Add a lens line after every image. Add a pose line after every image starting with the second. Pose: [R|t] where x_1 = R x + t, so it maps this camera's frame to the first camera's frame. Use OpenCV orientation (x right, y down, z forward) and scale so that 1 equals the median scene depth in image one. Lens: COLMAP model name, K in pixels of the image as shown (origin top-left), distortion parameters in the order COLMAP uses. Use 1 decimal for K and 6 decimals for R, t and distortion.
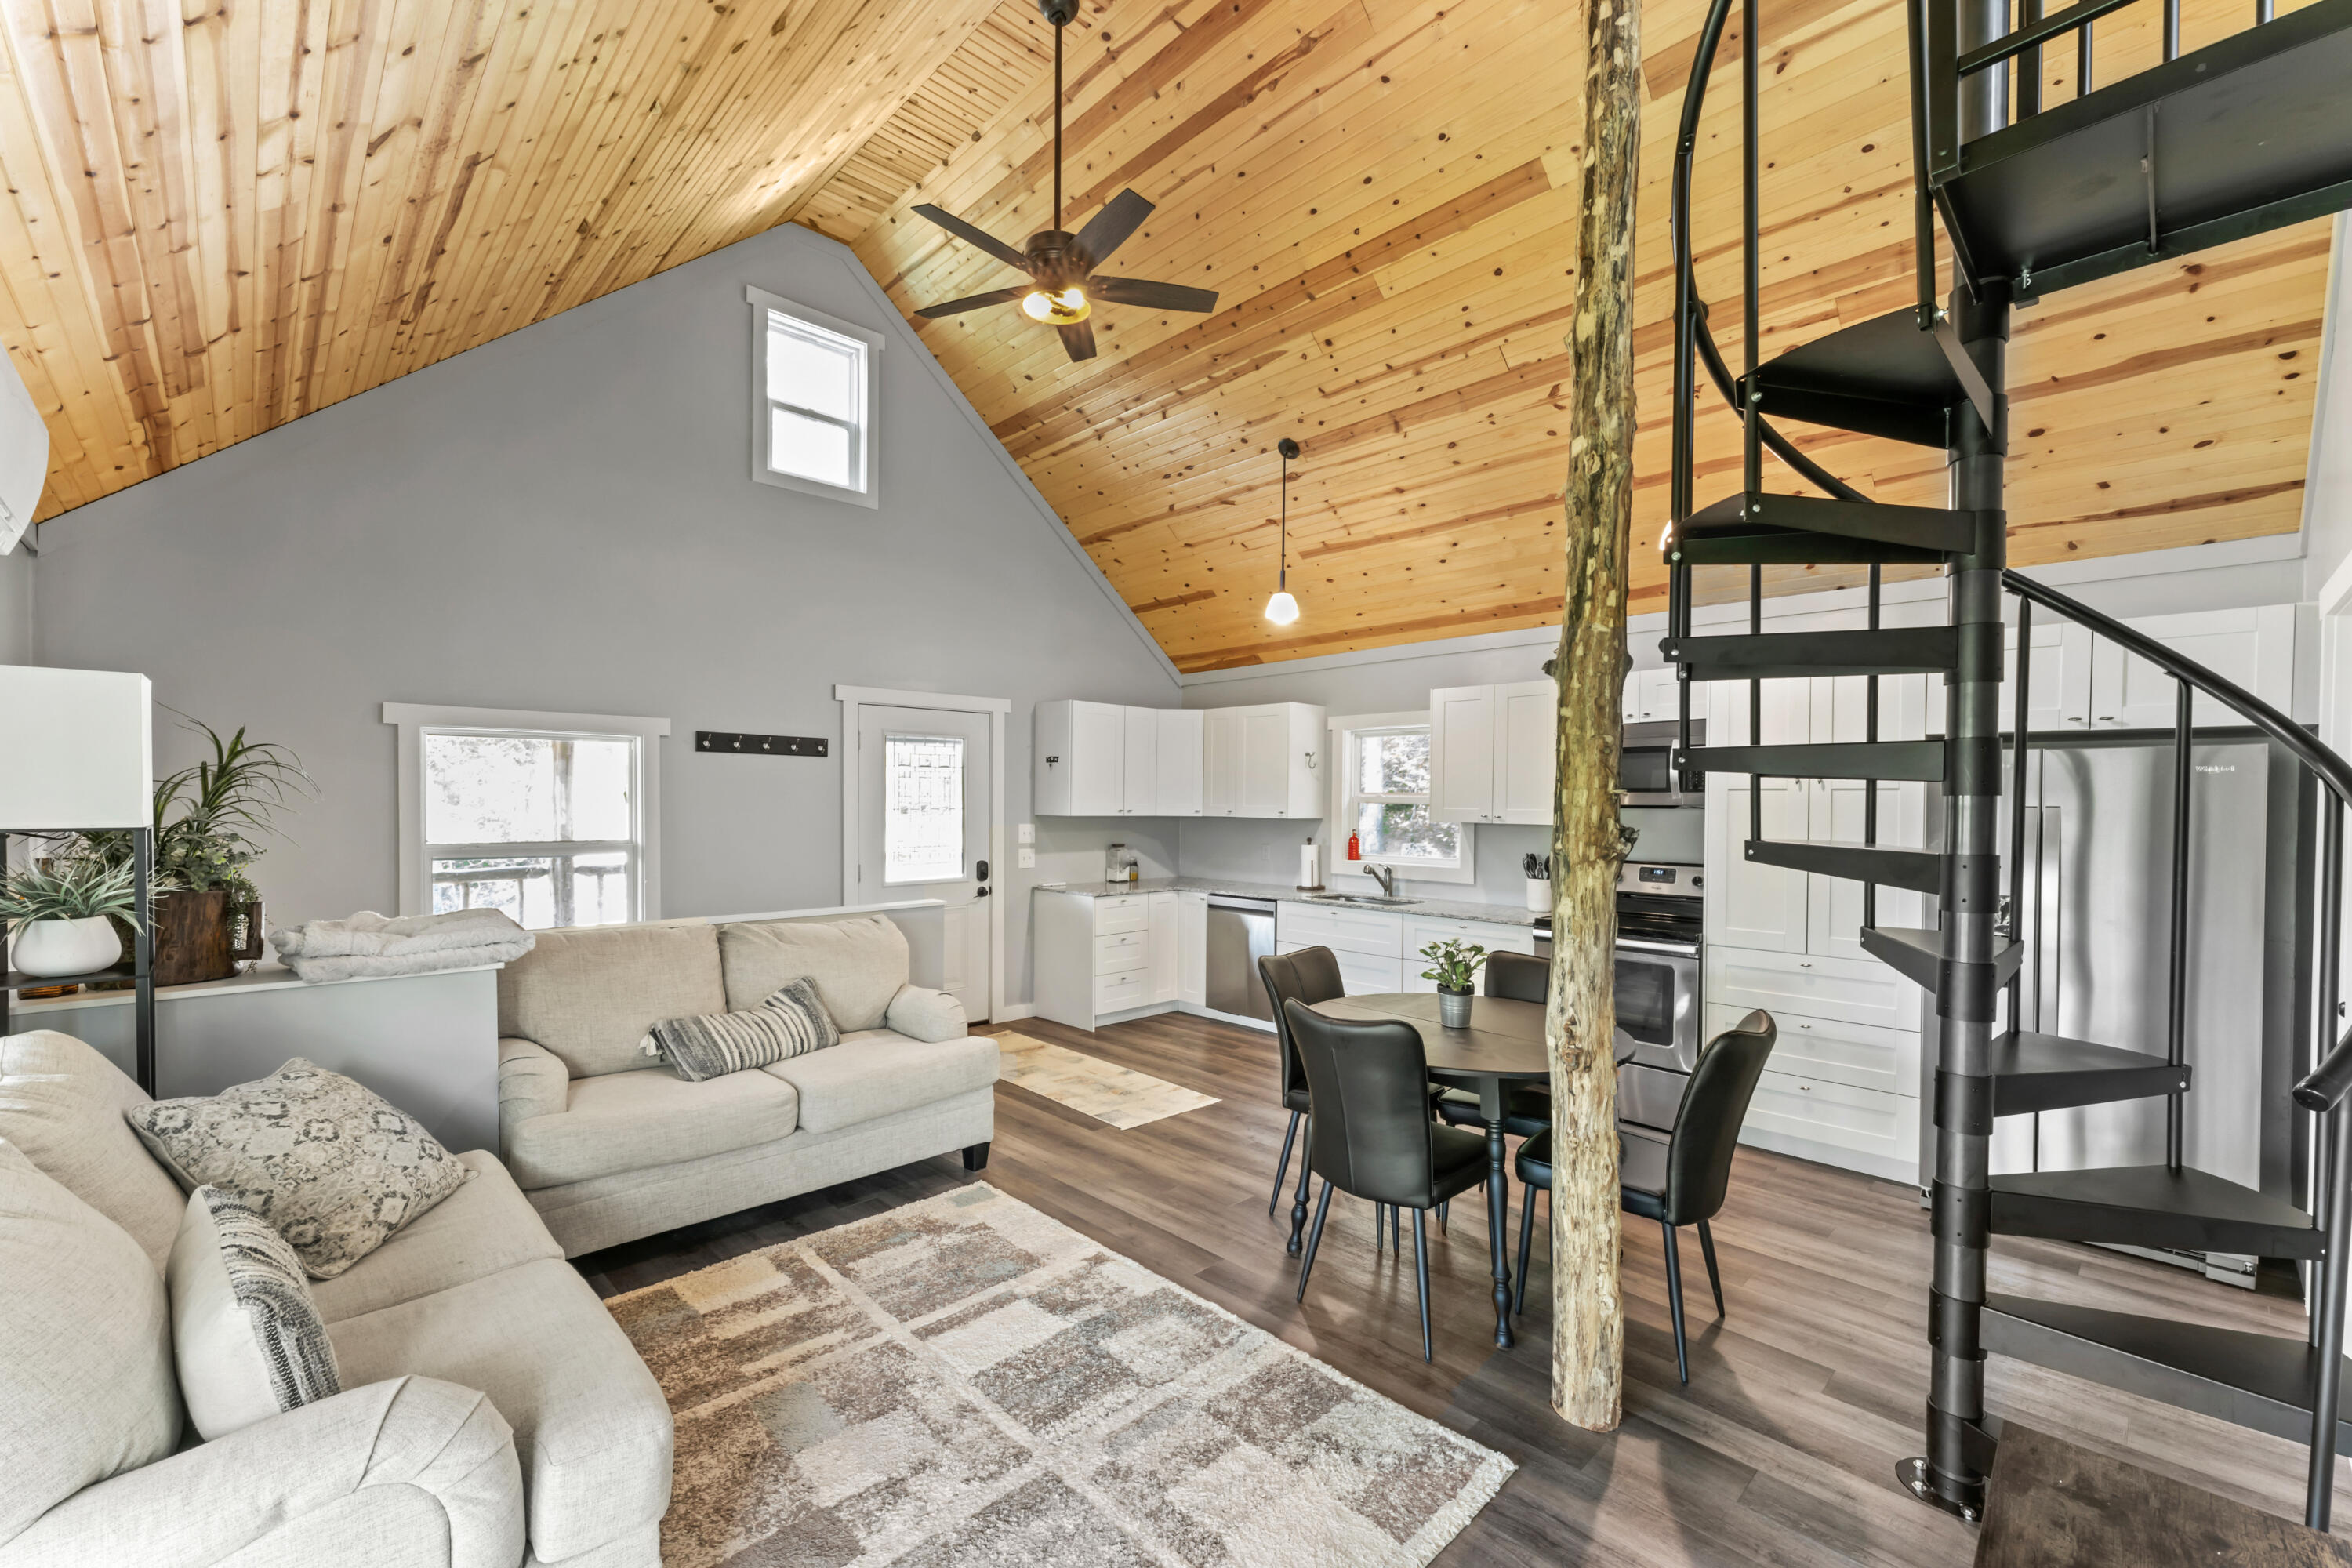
lens RADIAL K [[966.9, 0, 1175.1], [0, 966.9, 810.2], [0, 0, 1]] dist [0.001358, 0.000080]
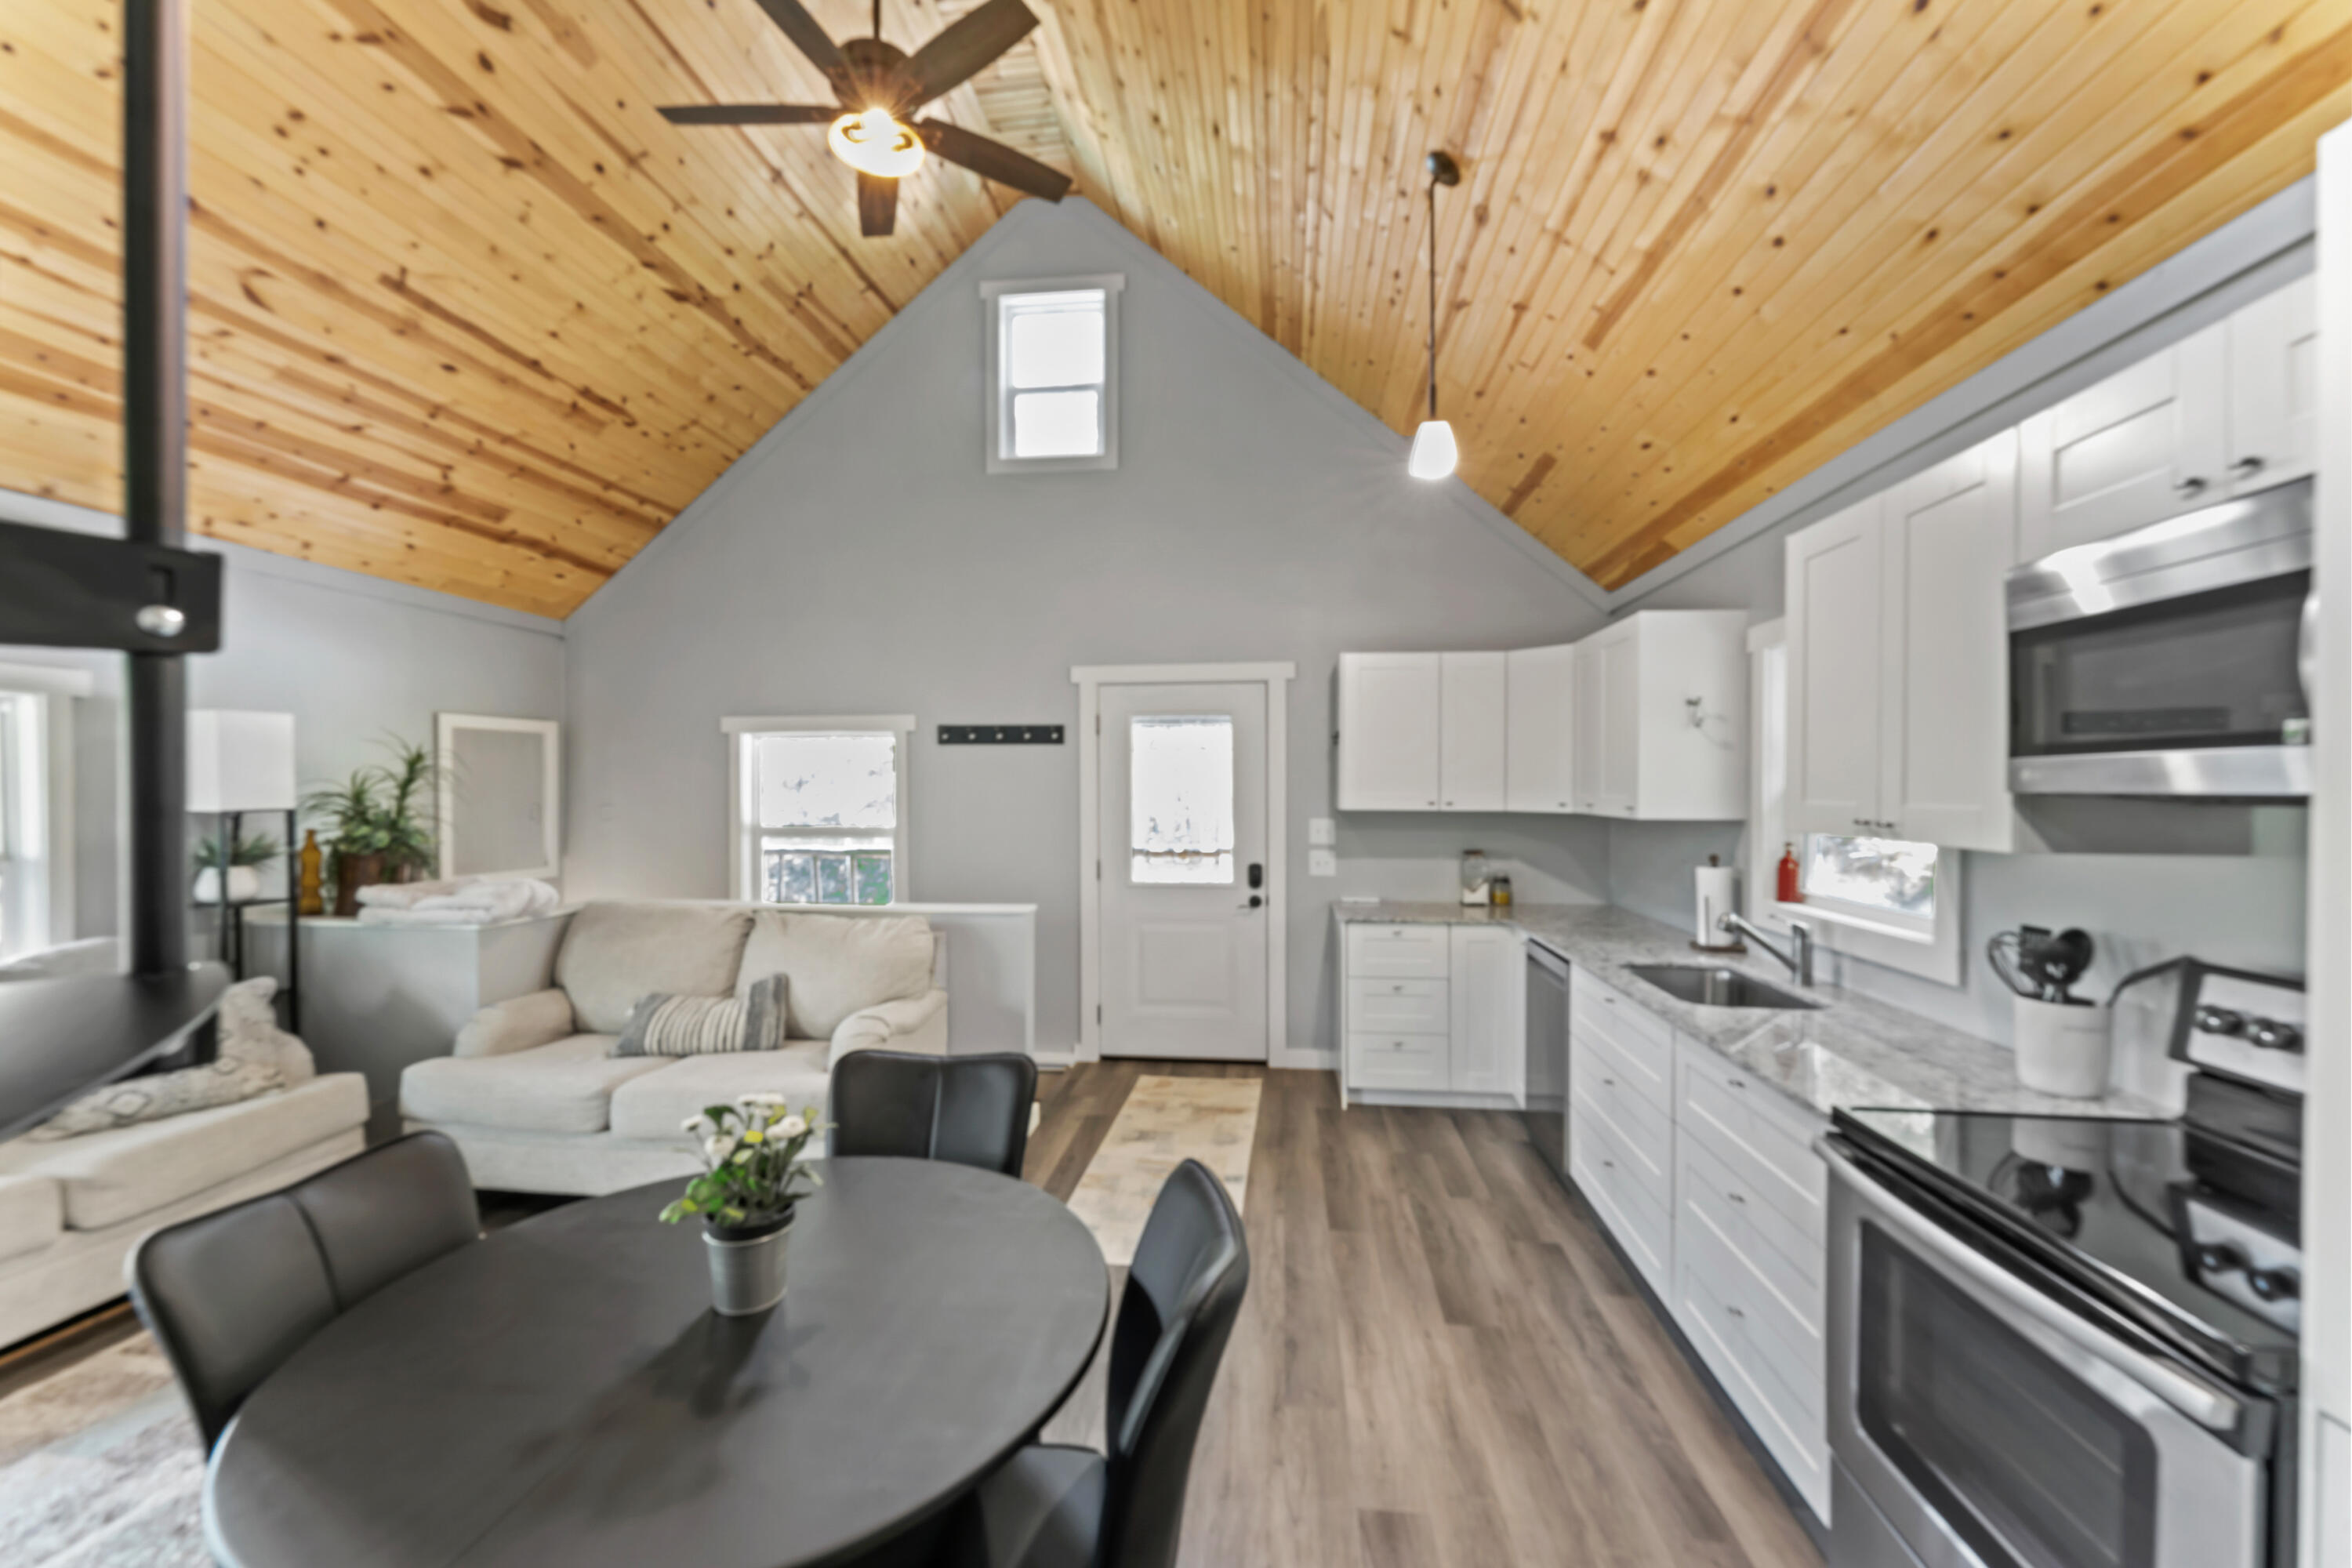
lens RADIAL K [[946.0, 0, 1167.9], [0, 946.0, 790.1], [0, 0, 1]] dist [0.001062, -0.000031]
pose [[0.630891, -0.004178, -0.775860, 0.408838], [-0.003113, 0.999964, -0.007916, -0.003245], [0.775865, 0.007409, 0.630855, 0.482679]]
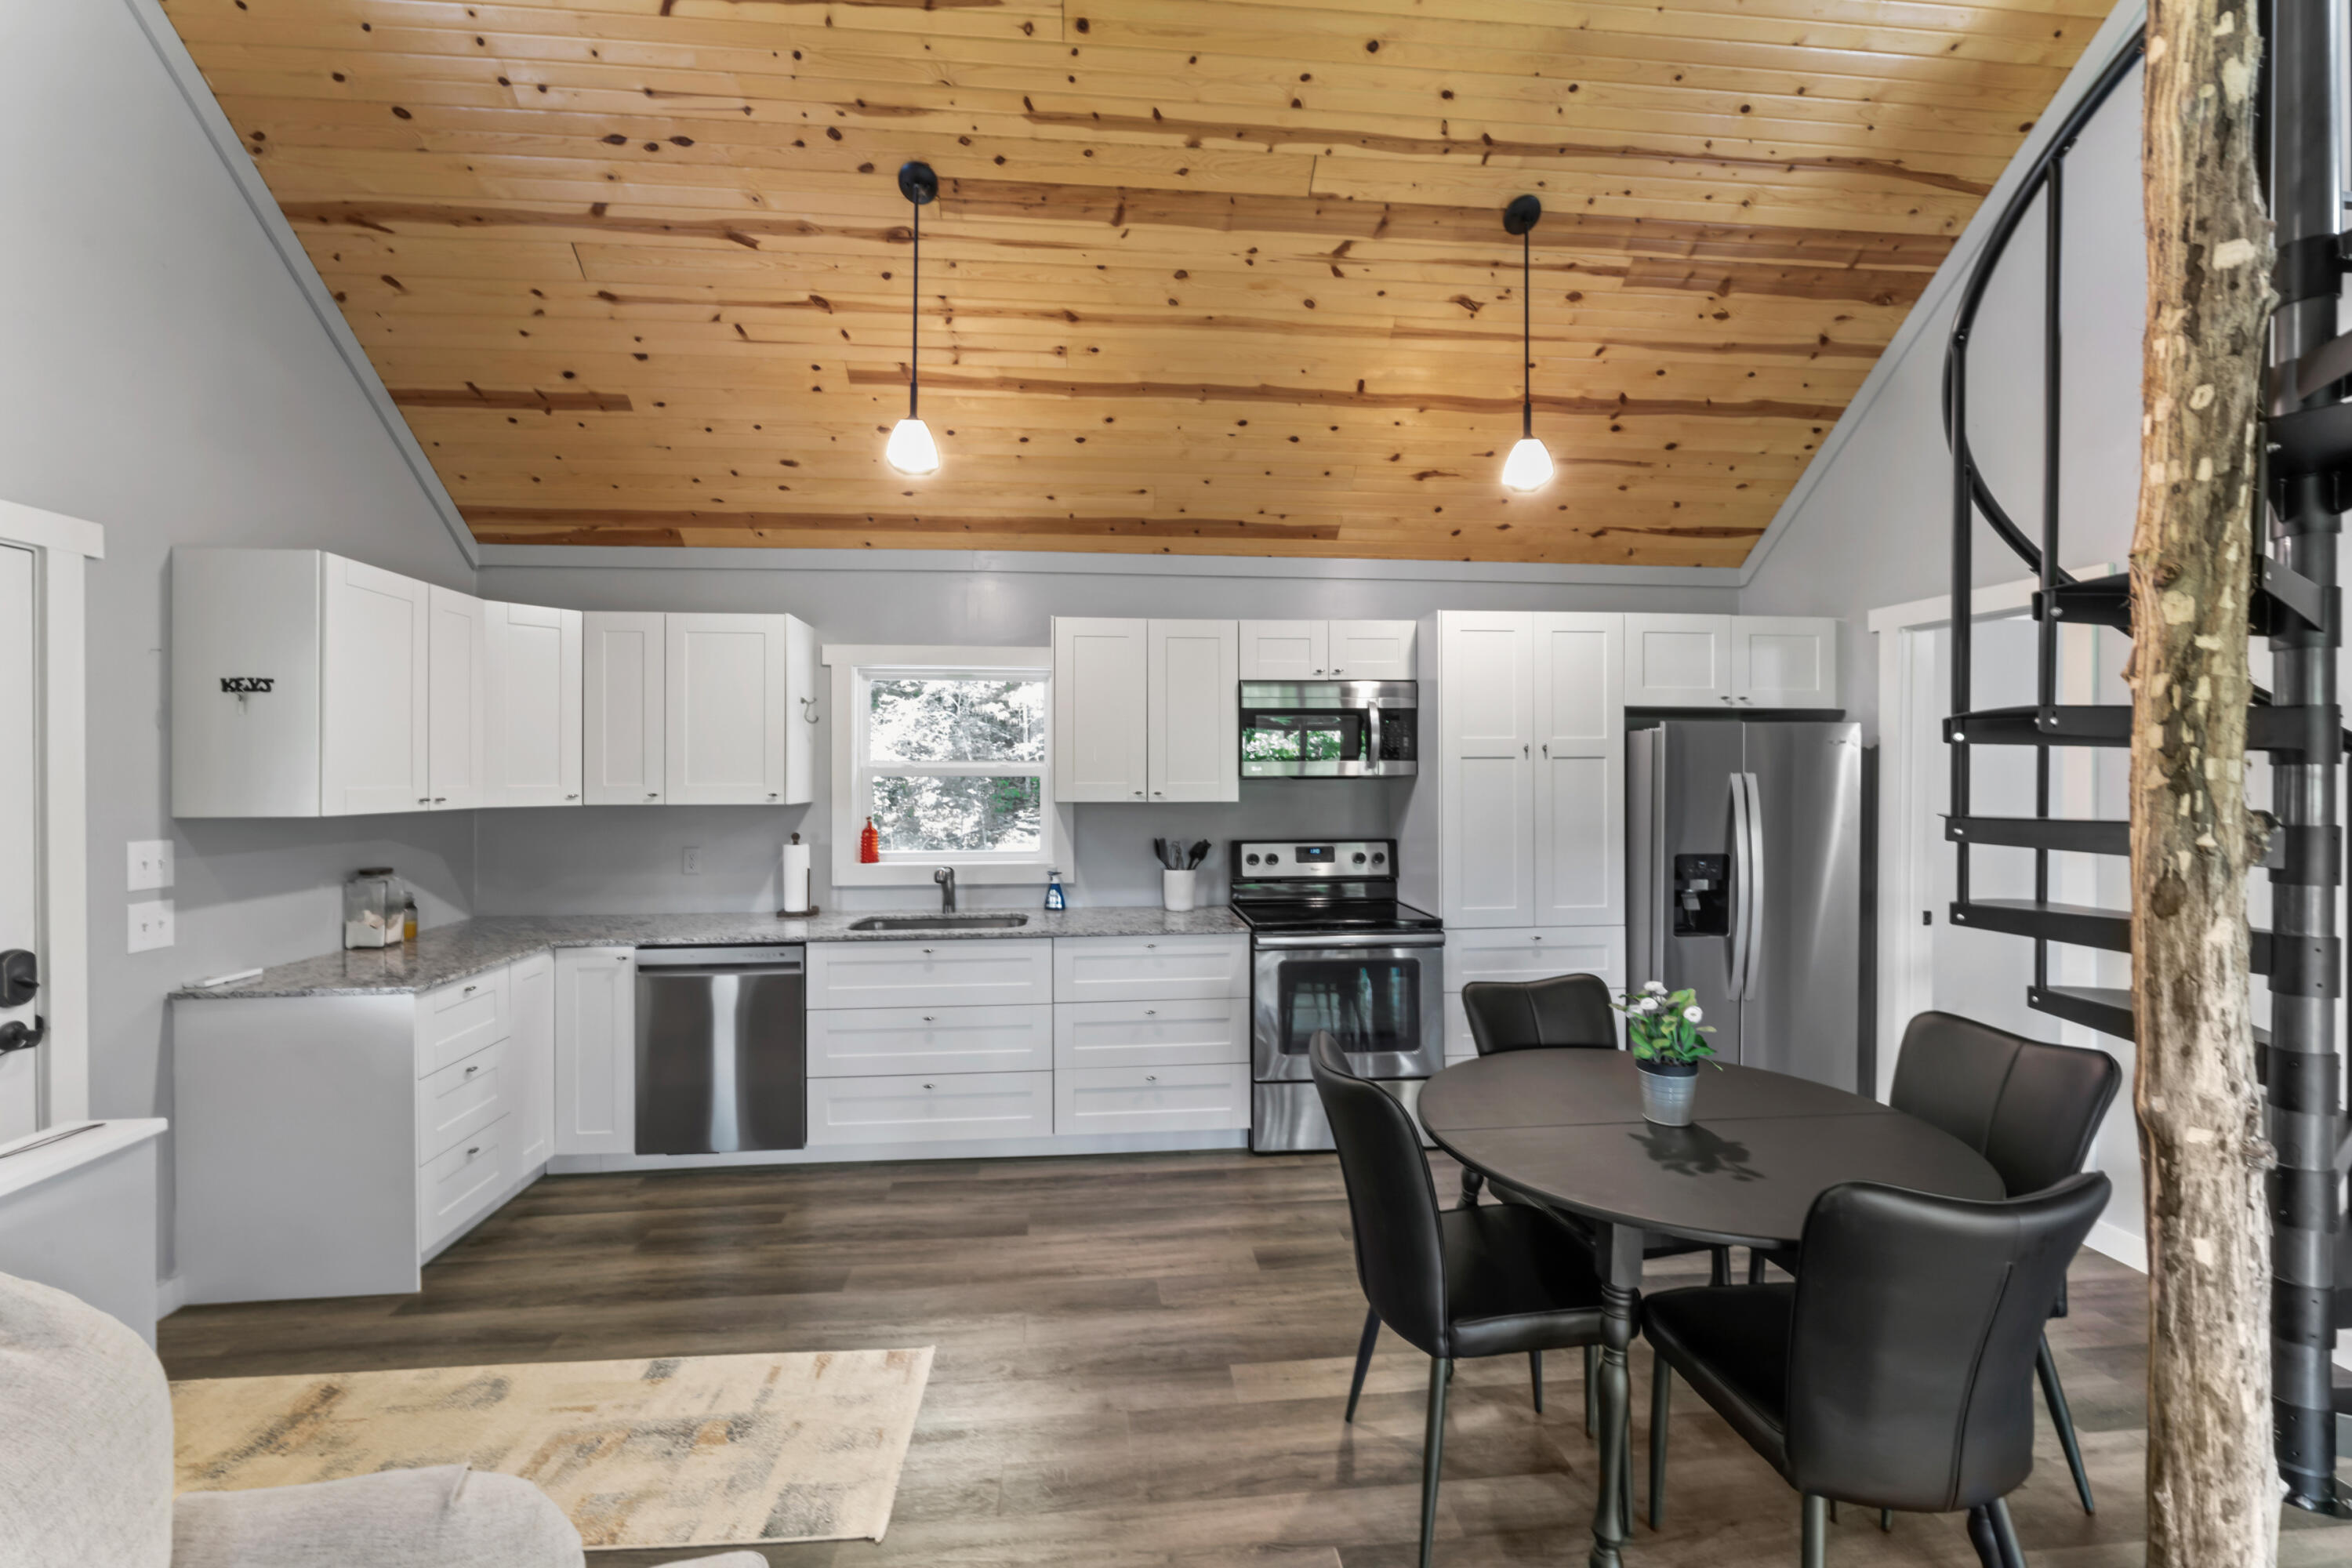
lens RADIAL K [[969.5, 0, 1169.9], [0, 969.5, 769.5], [0, 0, 1]] dist [-0.002500, 0.000426]
pose [[0.619301, -0.008708, 0.785106, -0.235476], [0.015552, 0.999878, -0.001177, -0.009698], [-0.785000, 0.012939, 0.619361, 0.472799]]
